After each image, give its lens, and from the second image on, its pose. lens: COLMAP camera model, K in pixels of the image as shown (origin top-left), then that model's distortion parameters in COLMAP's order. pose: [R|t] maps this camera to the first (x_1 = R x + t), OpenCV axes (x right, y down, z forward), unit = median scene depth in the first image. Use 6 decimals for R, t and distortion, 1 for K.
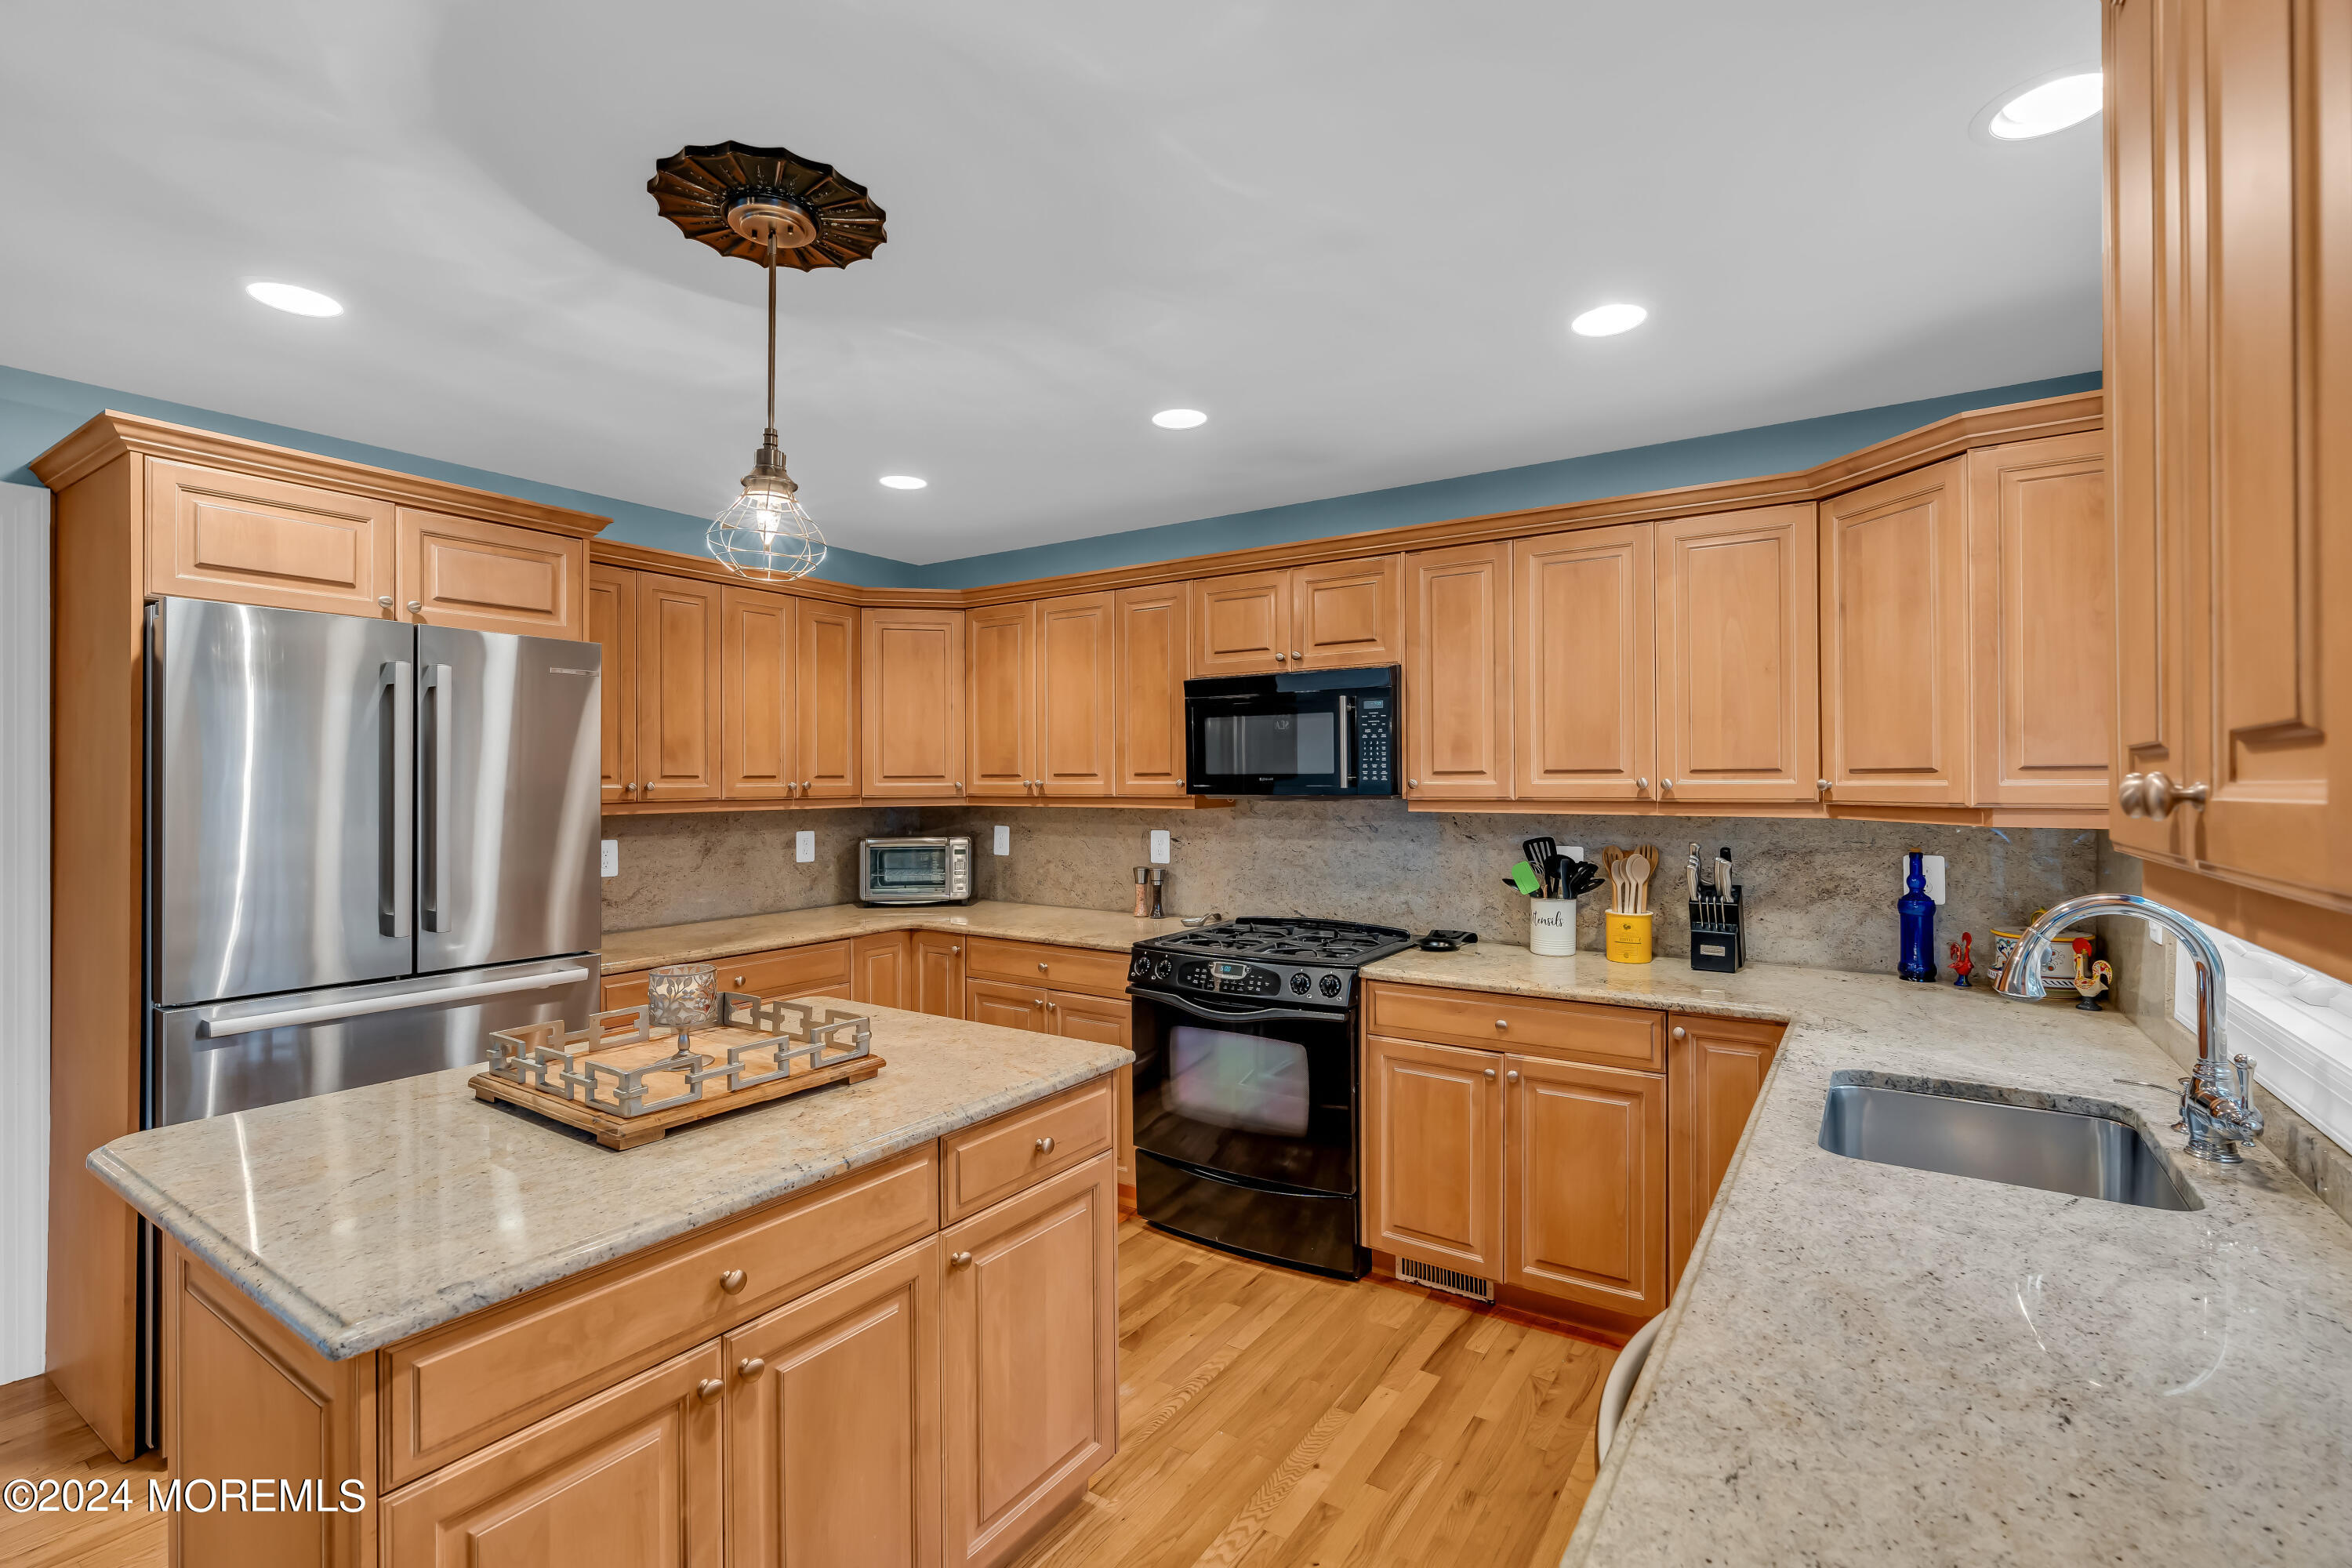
lens RADIAL K [[1053.3, 0, 1180.1], [0, 1053.3, 779.5], [0, 0, 1]] dist [-0.006113, 0.000207]
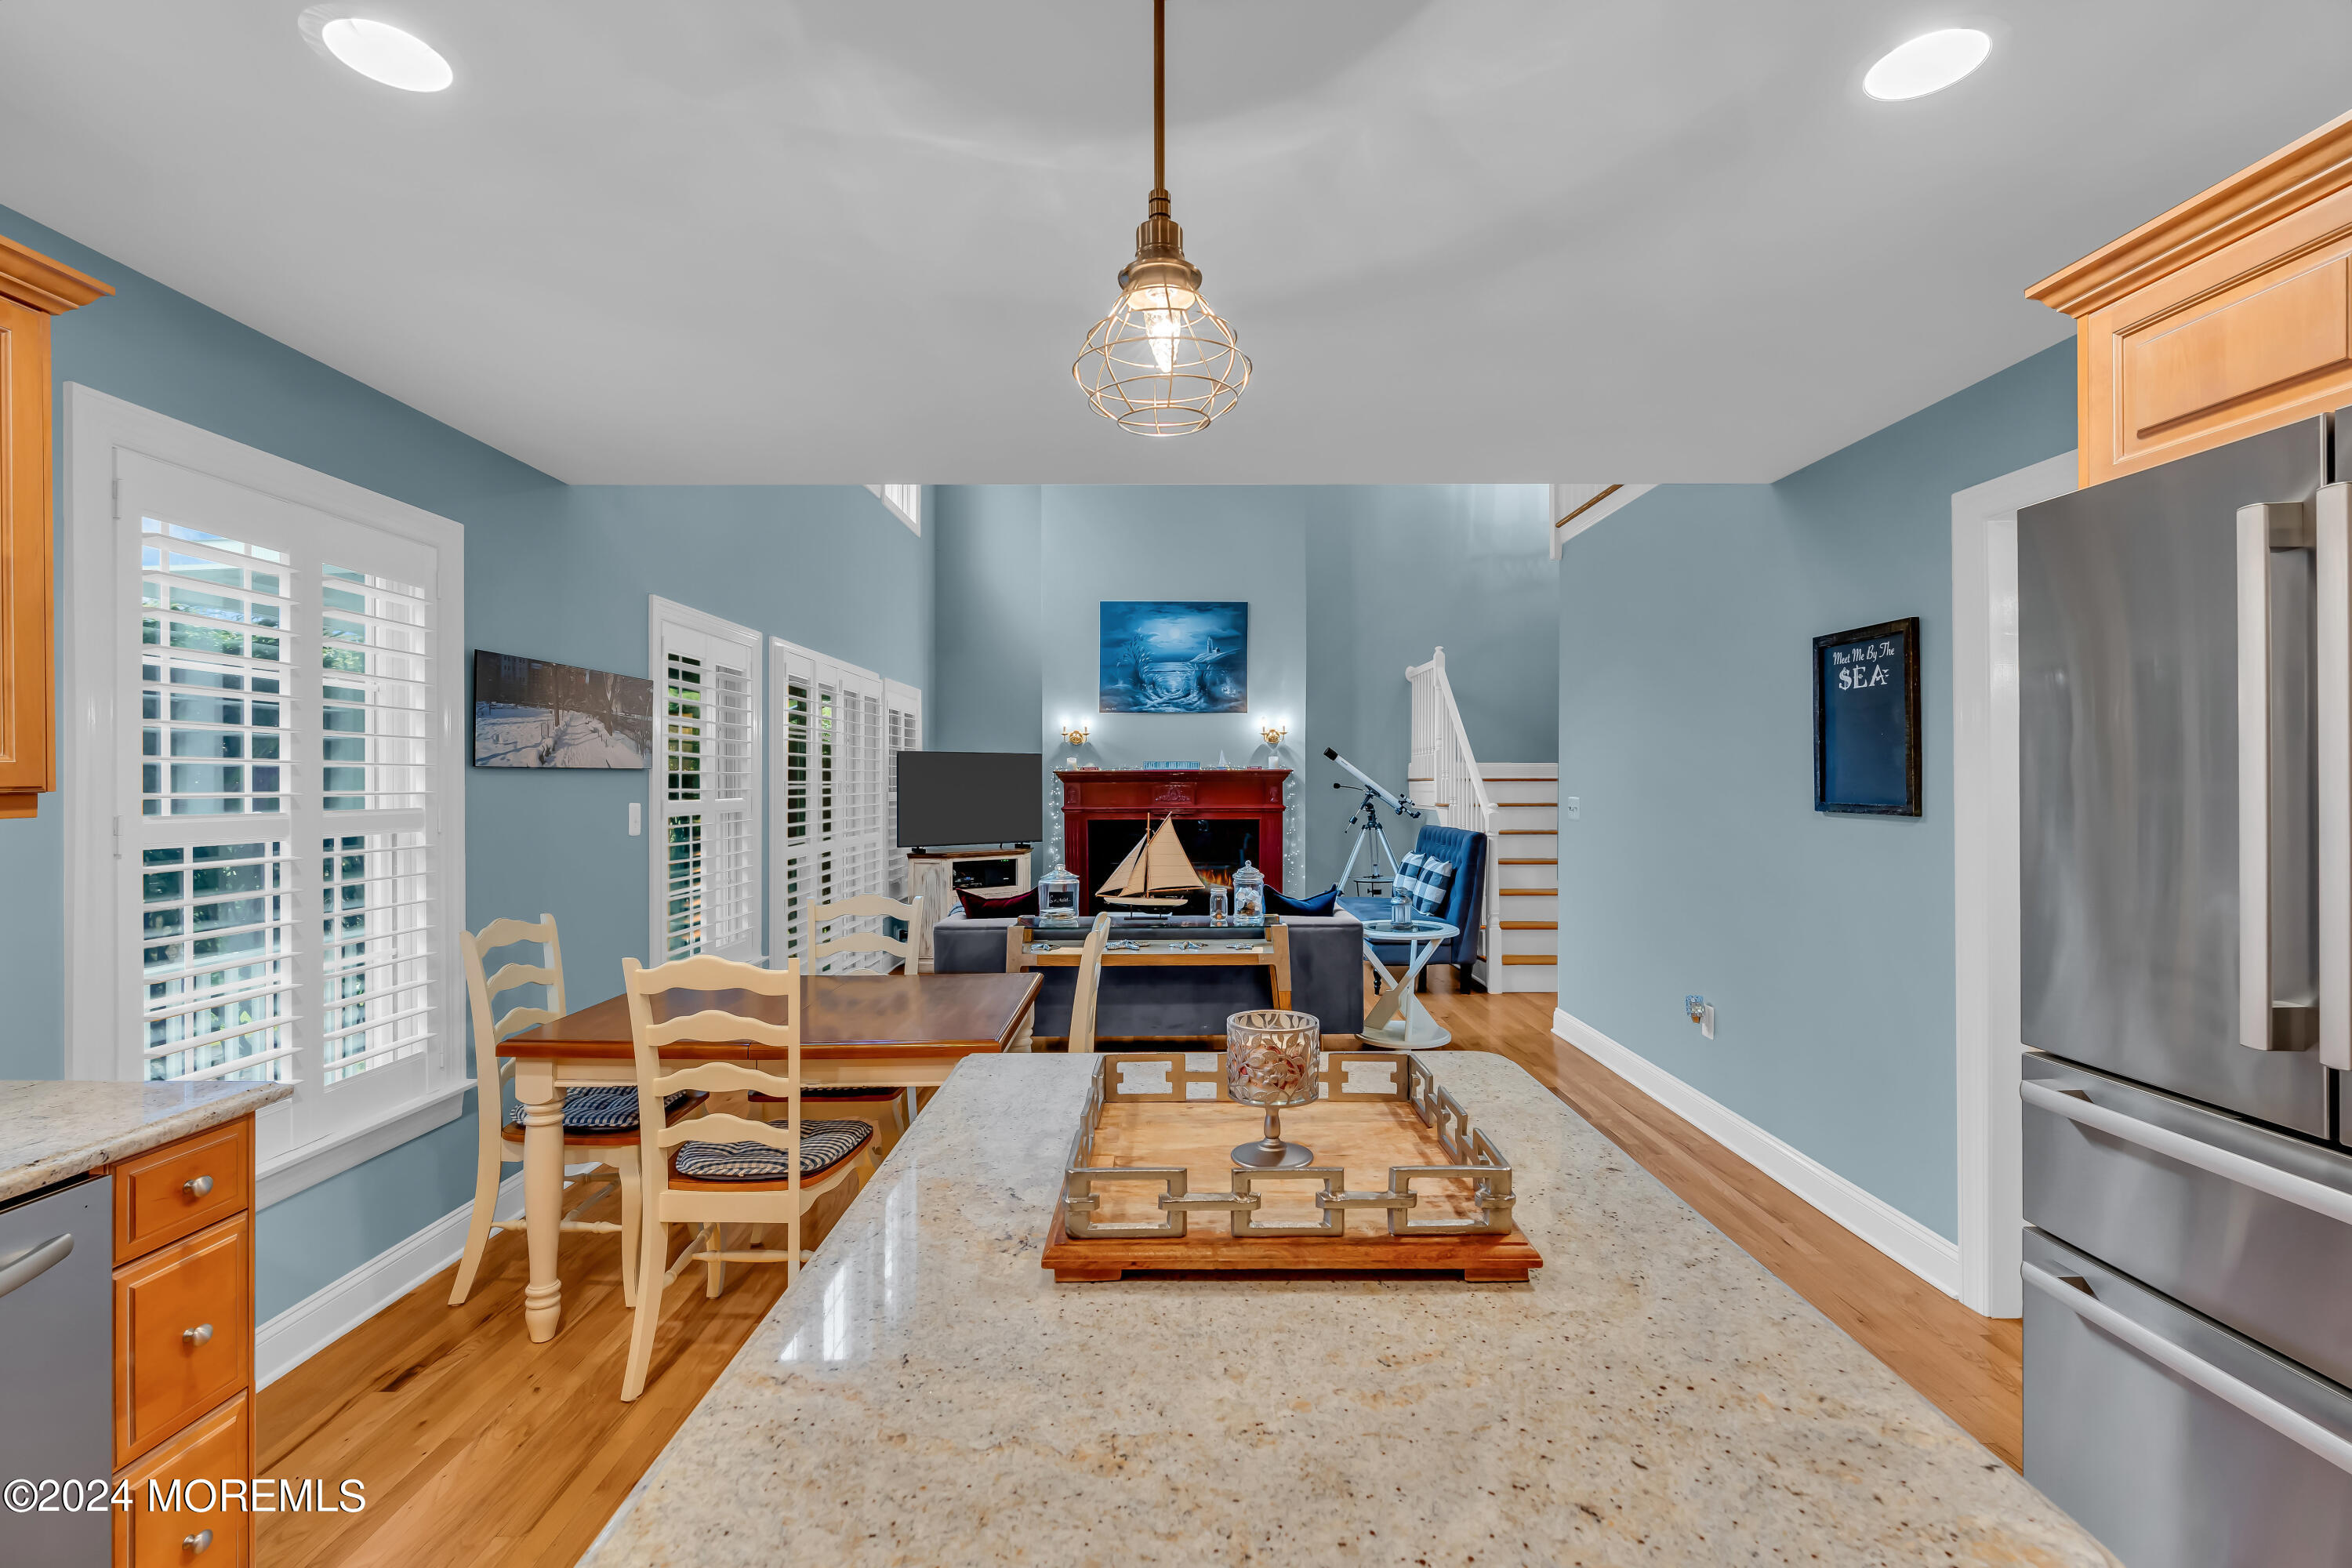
lens RADIAL K [[1053.3, 0, 1180.1], [0, 1053.3, 779.5], [0, 0, 1]] dist [-0.006113, 0.000207]
pose [[-0.832974, 0.004012, -0.553298, -0.027222], [0.003517, 0.999992, 0.001957, 0.012512], [0.553301, -0.000316, -0.832981, 0.859787]]
